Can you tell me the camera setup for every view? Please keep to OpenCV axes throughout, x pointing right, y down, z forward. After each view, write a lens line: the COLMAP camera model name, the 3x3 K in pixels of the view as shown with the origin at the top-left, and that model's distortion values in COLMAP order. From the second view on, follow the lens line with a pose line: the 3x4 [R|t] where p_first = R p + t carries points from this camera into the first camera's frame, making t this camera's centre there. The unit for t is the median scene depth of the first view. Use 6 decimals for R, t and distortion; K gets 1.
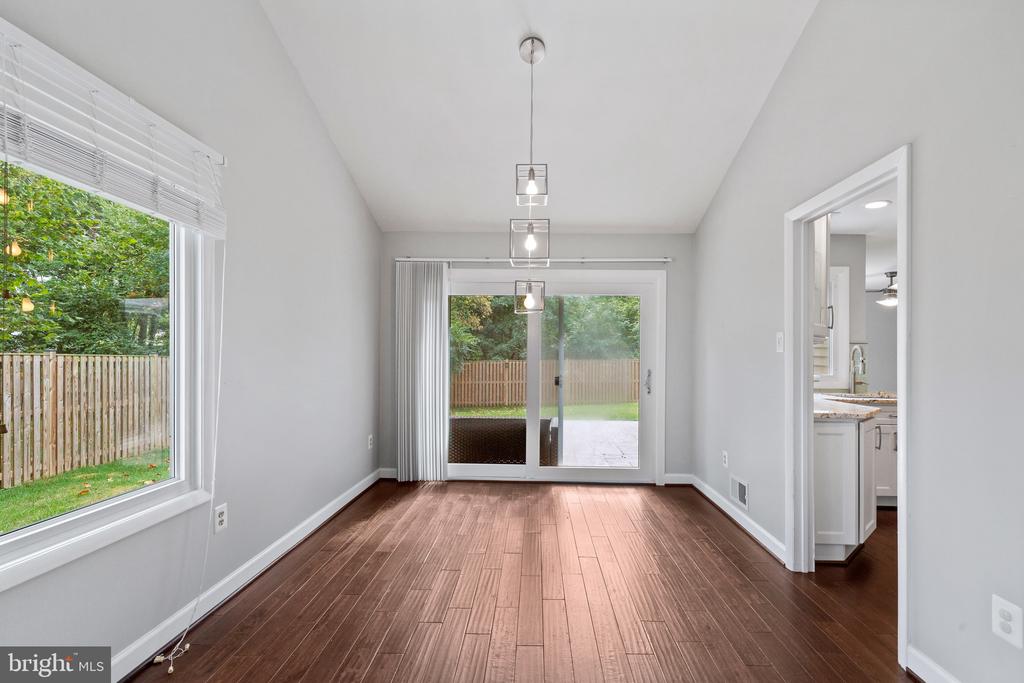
lens RADIAL K [[454.2, 0, 517.6], [0, 454.2, 350.6], [0, 0, 1]] dist [0.000913, 0.000012]
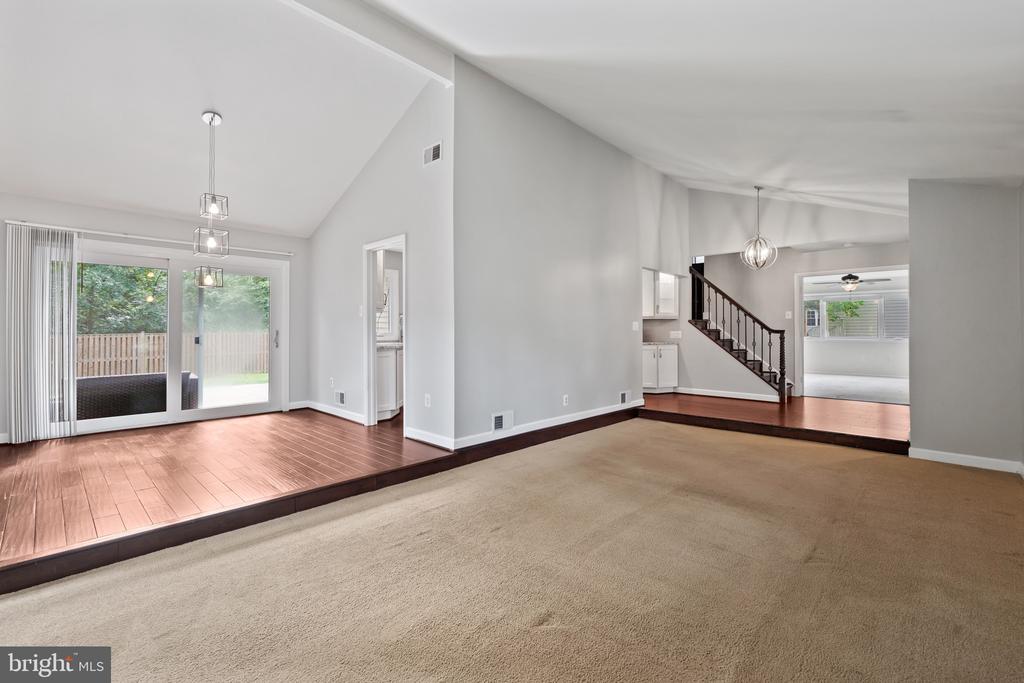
lens RADIAL K [[446.8, 0, 515.8], [0, 446.8, 325.1], [0, 0, 1]] dist [0.001043, 0.000056]
pose [[0.662005, -0.002535, 0.749495, -0.286034], [0.003250, 0.999995, 0.000512, 0.030362], [-0.749493, 0.002097, 0.662009, -0.521875]]
